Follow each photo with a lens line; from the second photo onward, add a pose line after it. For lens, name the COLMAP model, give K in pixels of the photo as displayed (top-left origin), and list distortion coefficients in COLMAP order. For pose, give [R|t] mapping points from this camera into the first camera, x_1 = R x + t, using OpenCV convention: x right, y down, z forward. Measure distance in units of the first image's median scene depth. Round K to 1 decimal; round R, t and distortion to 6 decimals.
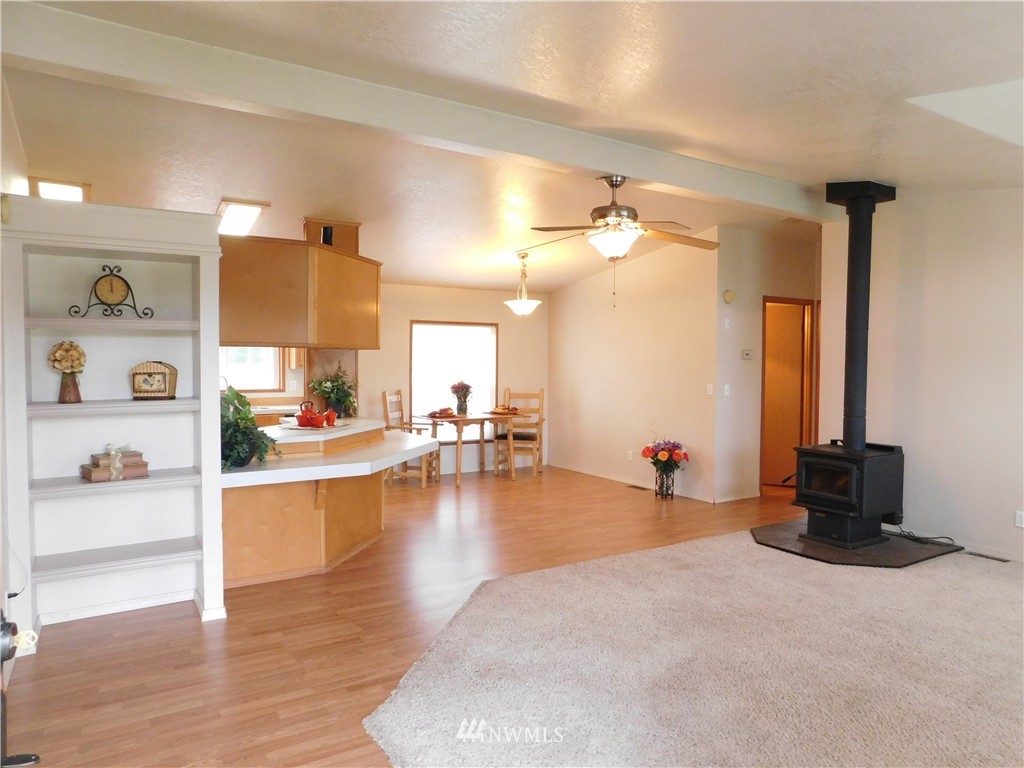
lens RADIAL K [[669.0, 0, 517.7], [0, 669.0, 380.6], [0, 0, 1]] dist [-0.080772, 0.070557]
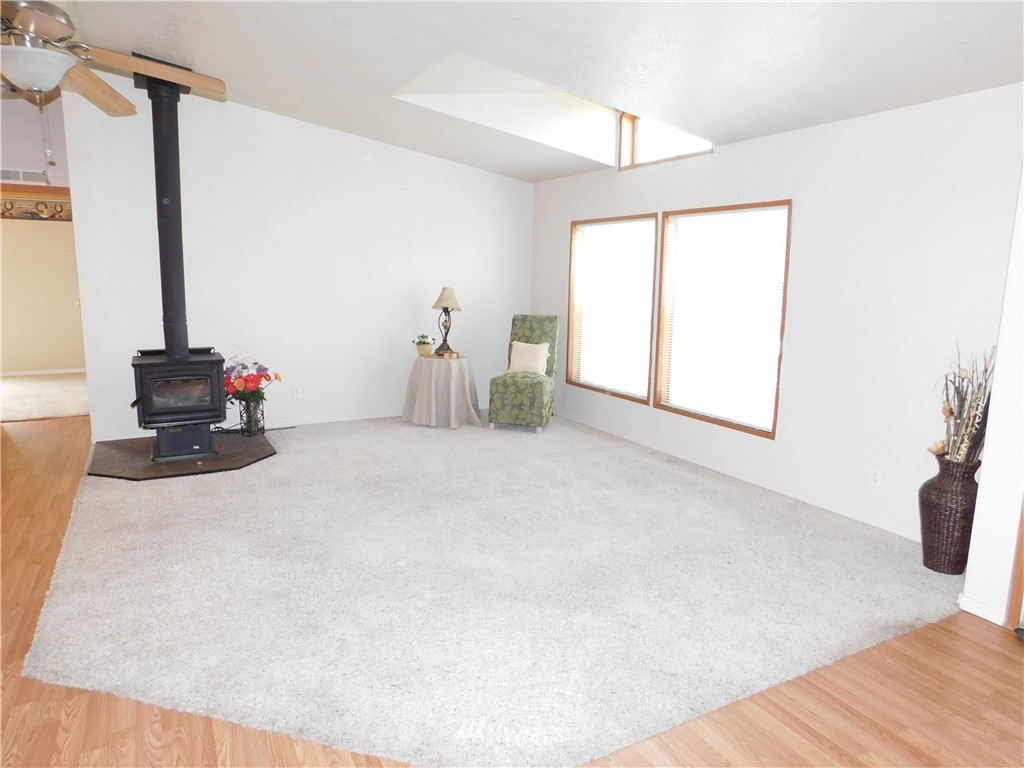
lens RADIAL K [[669.0, 0, 517.7], [0, 669.0, 380.6], [0, 0, 1]] dist [-0.080772, 0.070557]
pose [[0.060353, -0.170670, 0.983478, -0.559766], [0.009750, 0.985328, 0.170393, -0.028118], [-0.998129, -0.000694, 0.061132, 0.607546]]
